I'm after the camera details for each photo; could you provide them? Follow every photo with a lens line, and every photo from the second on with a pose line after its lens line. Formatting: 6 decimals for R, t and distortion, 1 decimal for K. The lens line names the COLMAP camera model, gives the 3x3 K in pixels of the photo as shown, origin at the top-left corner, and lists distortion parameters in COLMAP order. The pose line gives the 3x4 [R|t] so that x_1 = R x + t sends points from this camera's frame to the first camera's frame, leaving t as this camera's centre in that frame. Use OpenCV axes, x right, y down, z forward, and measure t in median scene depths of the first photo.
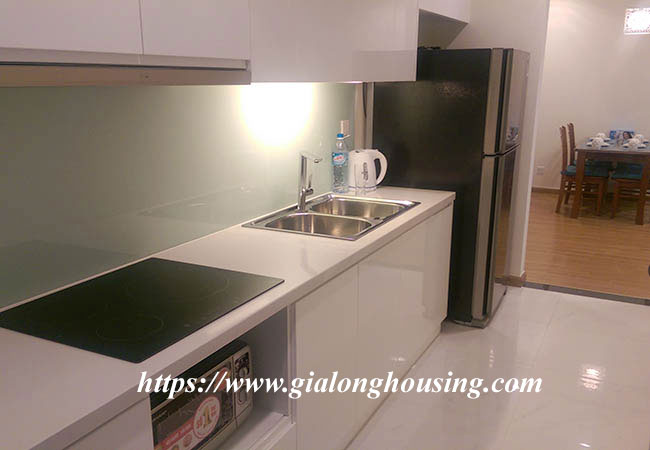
lens RADIAL K [[588.6, 0, 334.6], [0, 588.6, 234.3], [0, 0, 1]] dist [0.122066, -0.209292]
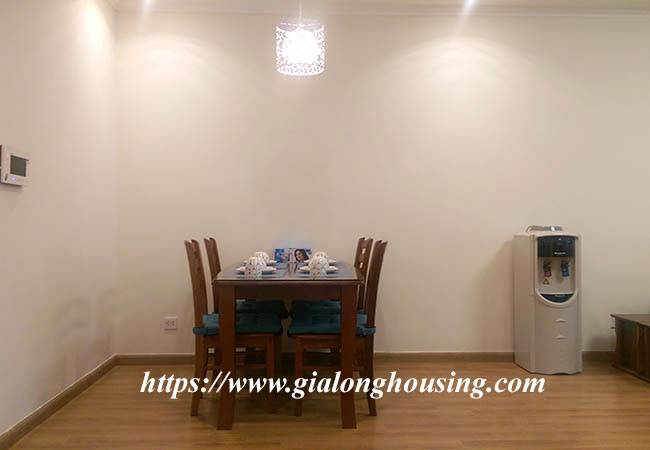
lens RADIAL K [[589.2, 0, 313.0], [0, 589.2, 224.0], [0, 0, 1]] dist [0.059868, -0.009495]
pose [[0.881289, -0.003586, 0.472565, 0.446195], [0.124468, 0.966425, -0.224788, -0.124931], [-0.455893, 0.256922, 0.852146, 0.980790]]
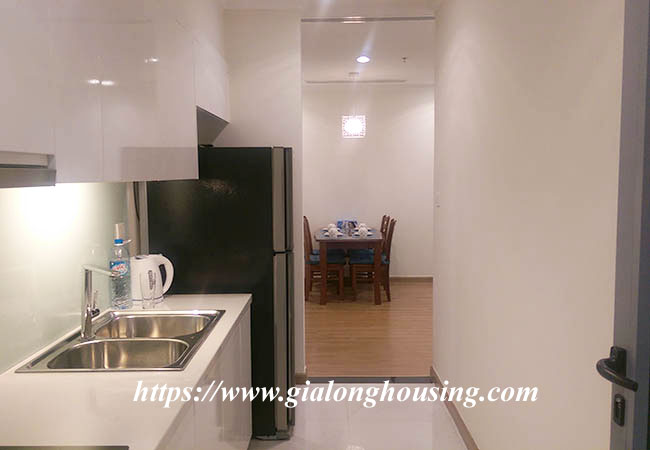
lens RADIAL K [[589.2, 0, 313.0], [0, 589.2, 224.0], [0, 0, 1]] dist [0.059868, -0.009495]
pose [[0.901755, -0.048217, 0.429551, -0.095742], [0.122661, 0.981451, -0.147336, -0.028707], [-0.414479, 0.185550, 0.890942, 0.108010]]
